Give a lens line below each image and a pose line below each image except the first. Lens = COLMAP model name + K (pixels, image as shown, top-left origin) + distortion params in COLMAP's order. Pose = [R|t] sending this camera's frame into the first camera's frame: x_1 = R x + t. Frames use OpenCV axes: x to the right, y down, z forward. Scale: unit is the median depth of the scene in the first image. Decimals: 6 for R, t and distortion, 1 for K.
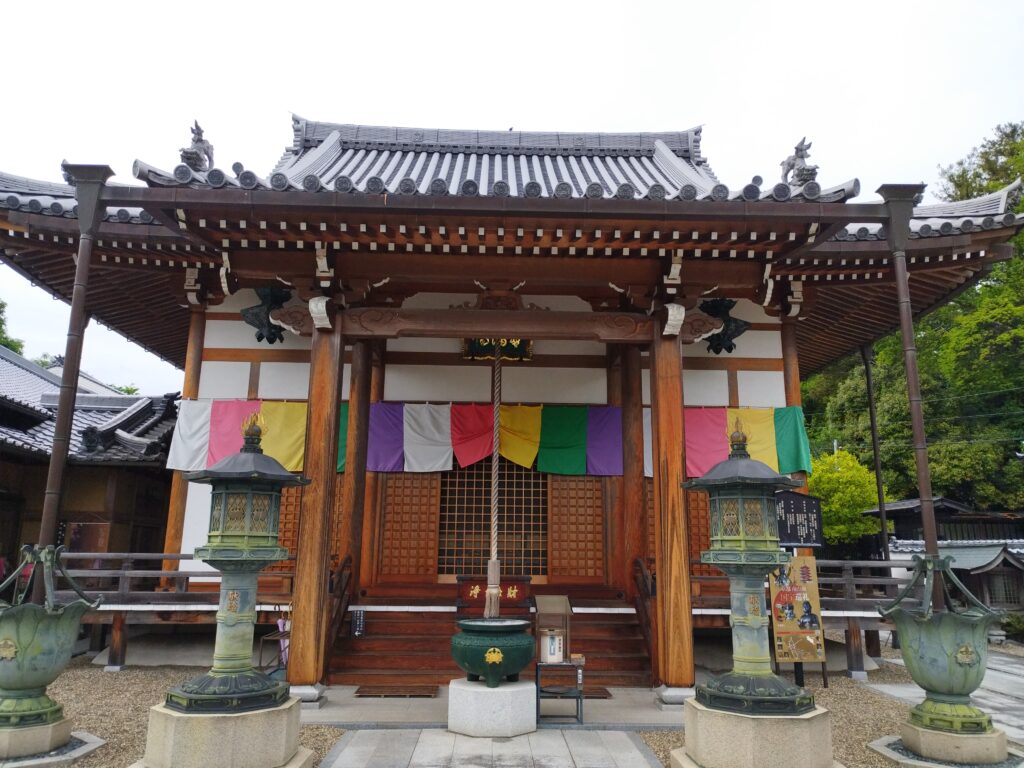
lens RADIAL K [[754.1, 0, 510.0], [0, 754.1, 379.4], [0, 0, 1]] dist [0.025262, -0.009372]
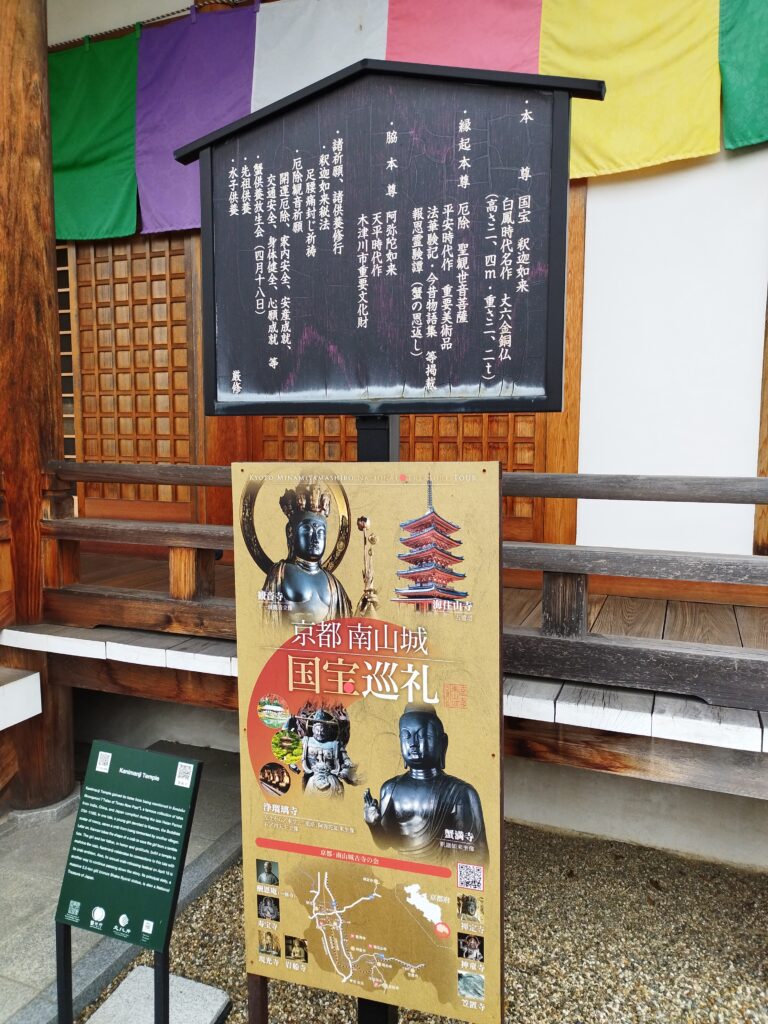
lens RADIAL K [[754.1, 0, 384.5], [0, 754.1, 530.4], [0, 0, 1]] dist [0.025262, -0.009372]
pose [[0.916232, 0.042457, -0.398392, 0.481065], [0.090209, 0.946974, 0.308386, 0.210605], [0.390360, -0.318492, 0.863818, 0.913610]]
